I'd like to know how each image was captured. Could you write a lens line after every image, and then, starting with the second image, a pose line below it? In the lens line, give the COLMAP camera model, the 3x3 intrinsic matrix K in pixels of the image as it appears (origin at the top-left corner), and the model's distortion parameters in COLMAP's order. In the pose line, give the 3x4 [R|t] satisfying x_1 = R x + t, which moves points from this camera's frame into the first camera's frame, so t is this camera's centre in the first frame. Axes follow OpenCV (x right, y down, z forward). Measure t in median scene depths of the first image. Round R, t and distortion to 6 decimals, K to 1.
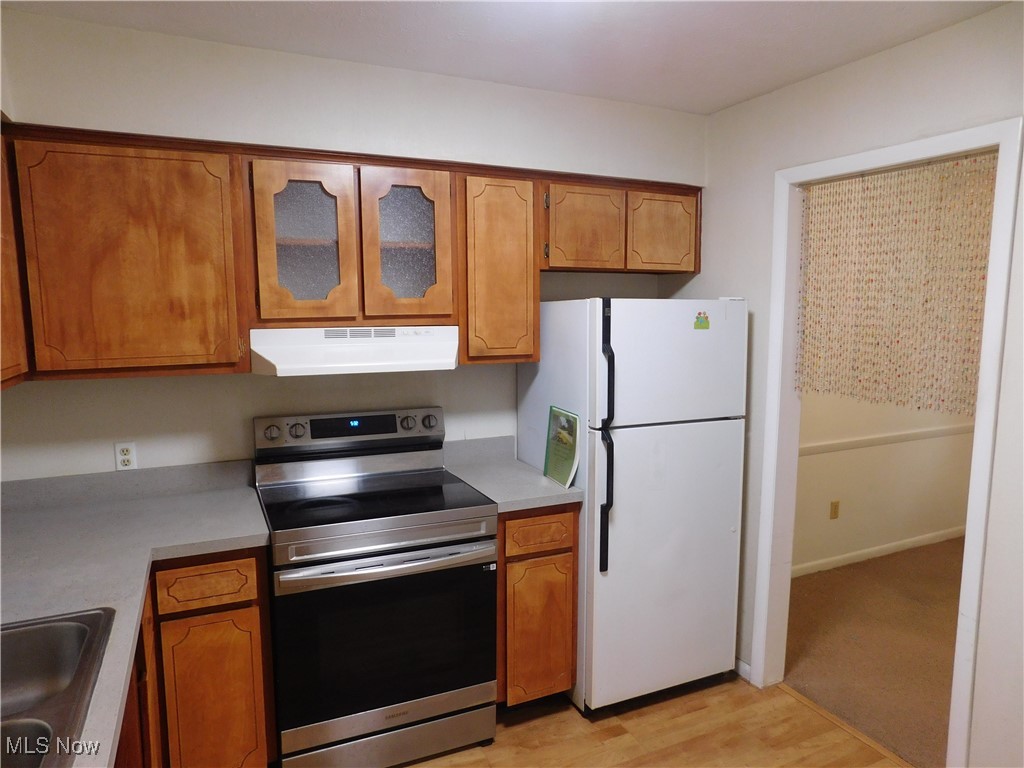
lens RADIAL K [[674.8, 0, 512.0], [0, 674.8, 385.4], [0, 0, 1]] dist [-0.019796, 0.006099]
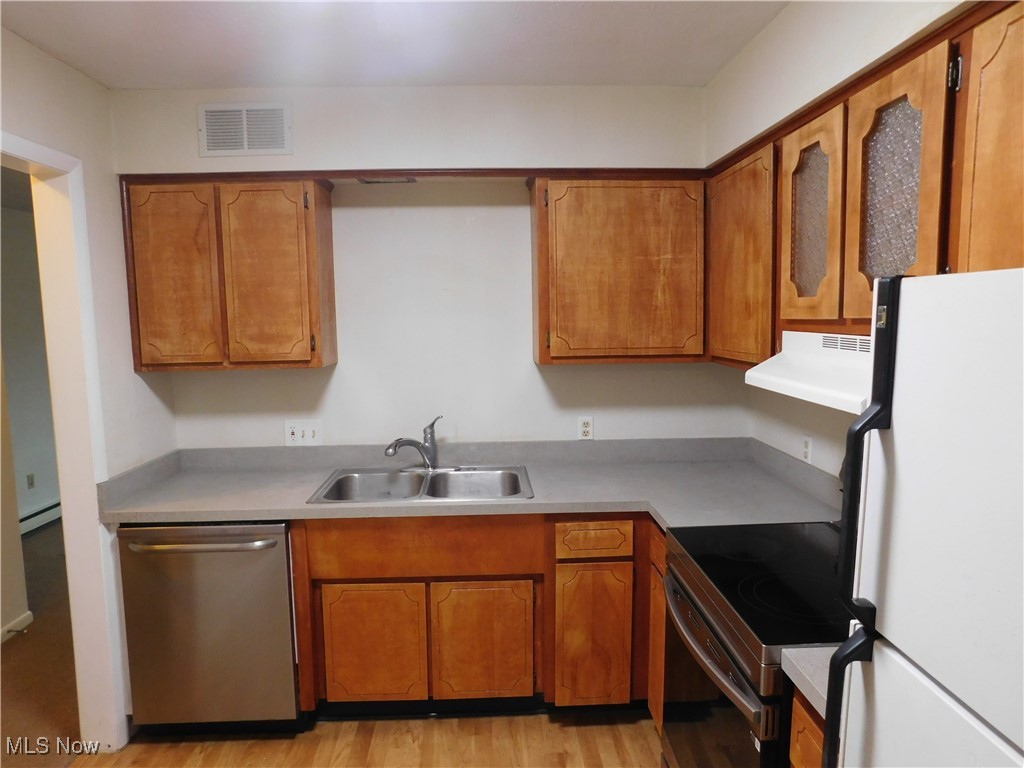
lens RADIAL K [[674.8, 0, 512.0], [0, 674.8, 387.5], [0, 0, 1]] dist [-0.019796, 0.006099]
pose [[-0.385990, 0.109196, -0.916017, 0.553173], [-0.098464, 0.982420, 0.158603, -0.110864], [0.917233, 0.151414, -0.368453, 0.965278]]
